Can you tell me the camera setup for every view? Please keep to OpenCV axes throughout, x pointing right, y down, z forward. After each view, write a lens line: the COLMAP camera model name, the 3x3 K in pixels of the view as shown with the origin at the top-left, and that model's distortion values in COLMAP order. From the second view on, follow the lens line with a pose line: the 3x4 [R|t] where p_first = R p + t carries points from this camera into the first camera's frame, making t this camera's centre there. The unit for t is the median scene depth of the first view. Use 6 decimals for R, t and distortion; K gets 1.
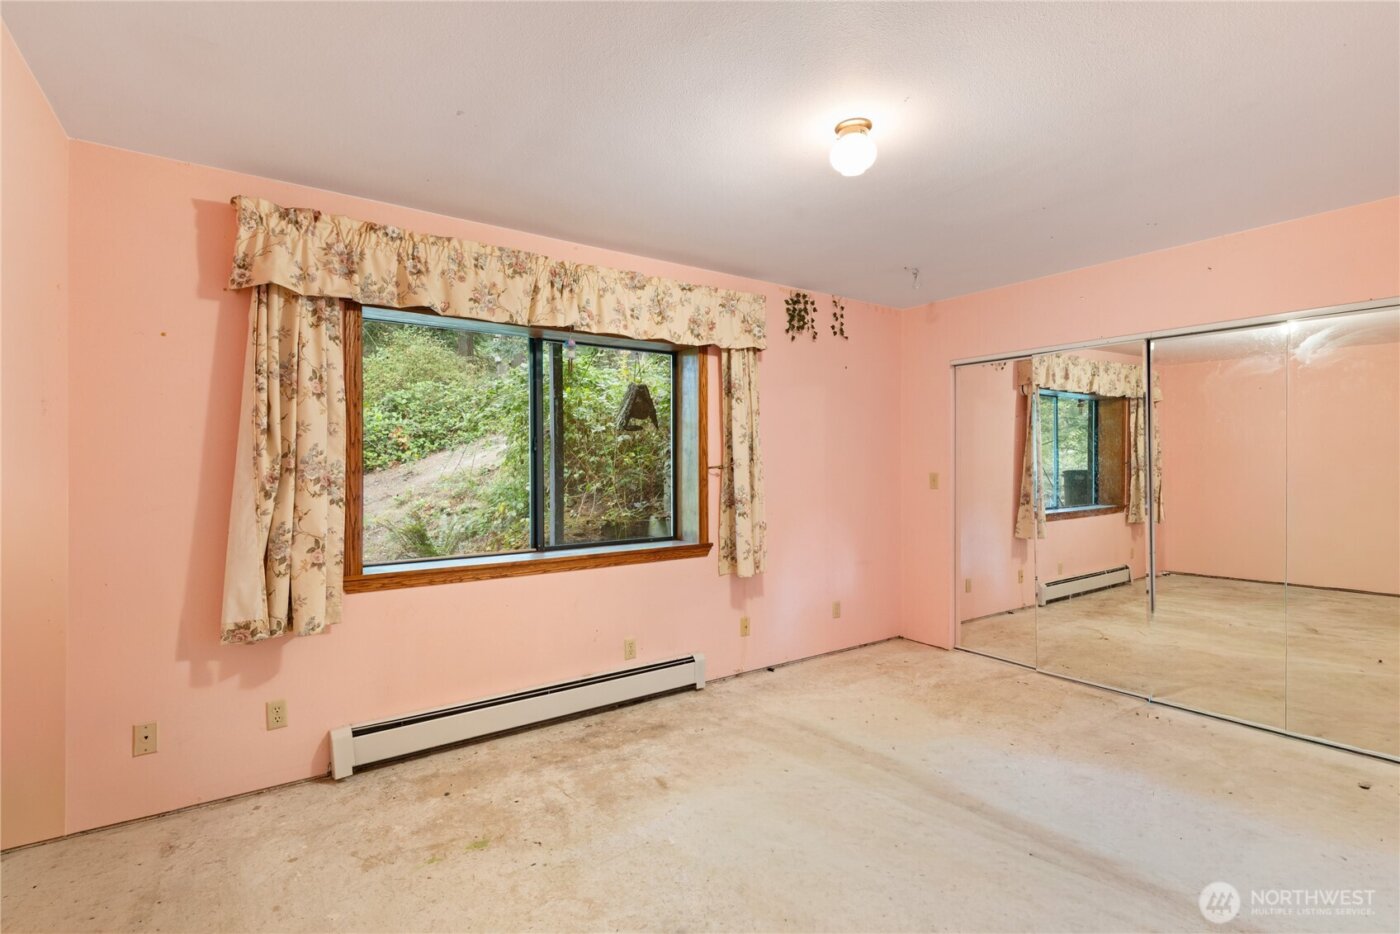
lens RADIAL K [[664.1, 0, 699.4], [0, 664.1, 463.7], [0, 0, 1]] dist [0.000570, 0.000058]
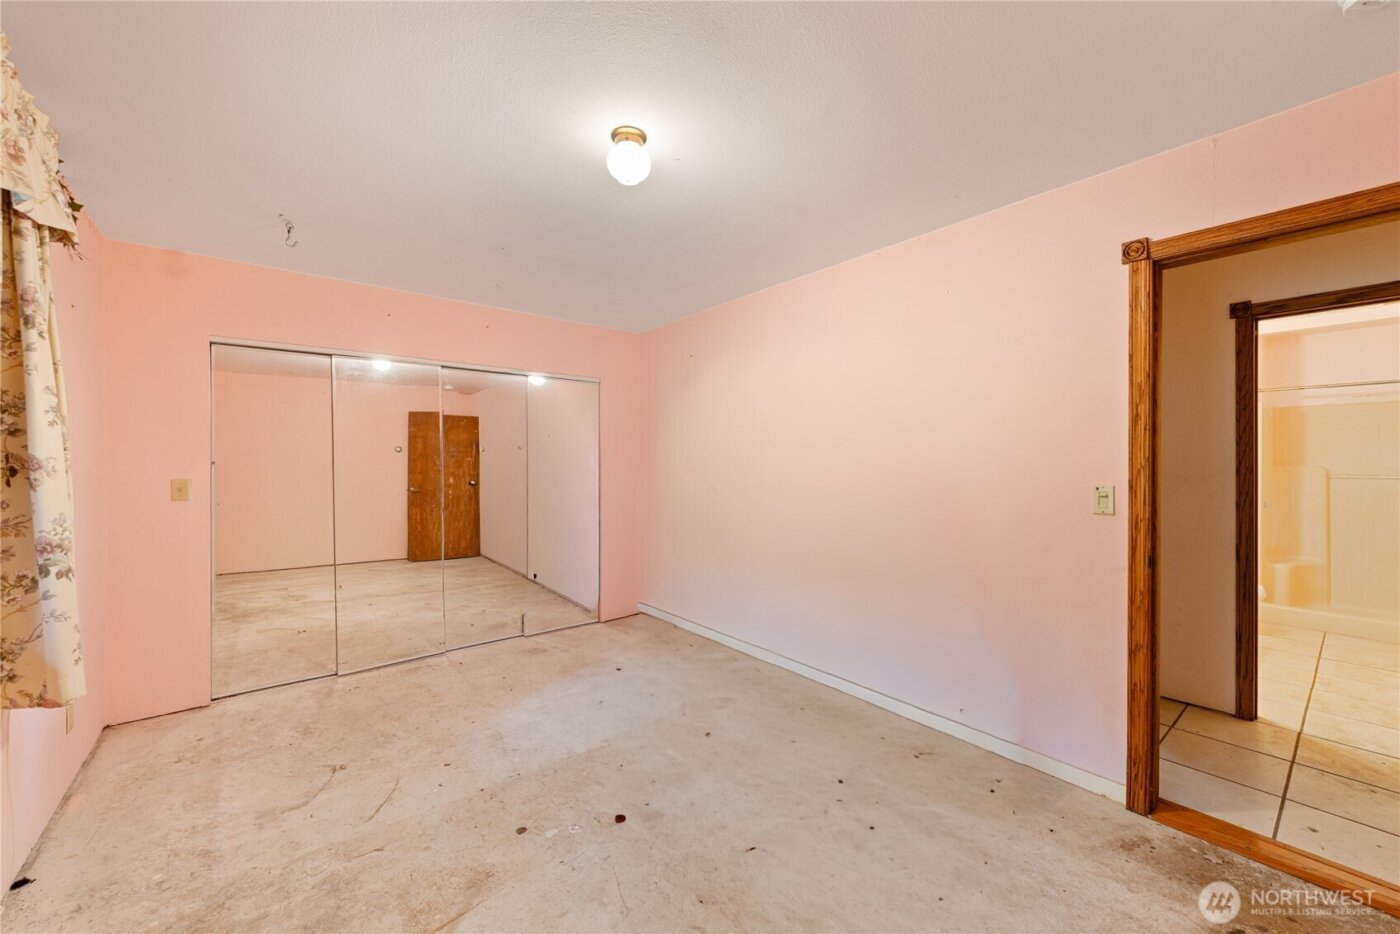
lens RADIAL K [[541.4, 0, 698.1], [0, 541.4, 467.5], [0, 0, 1]] dist [0.000221, 0.000093]
pose [[-0.085321, -0.005638, 0.996338, -0.351988], [0.002675, 0.999979, 0.005888, -0.001555], [-0.996350, 0.003168, -0.085304, 0.551684]]
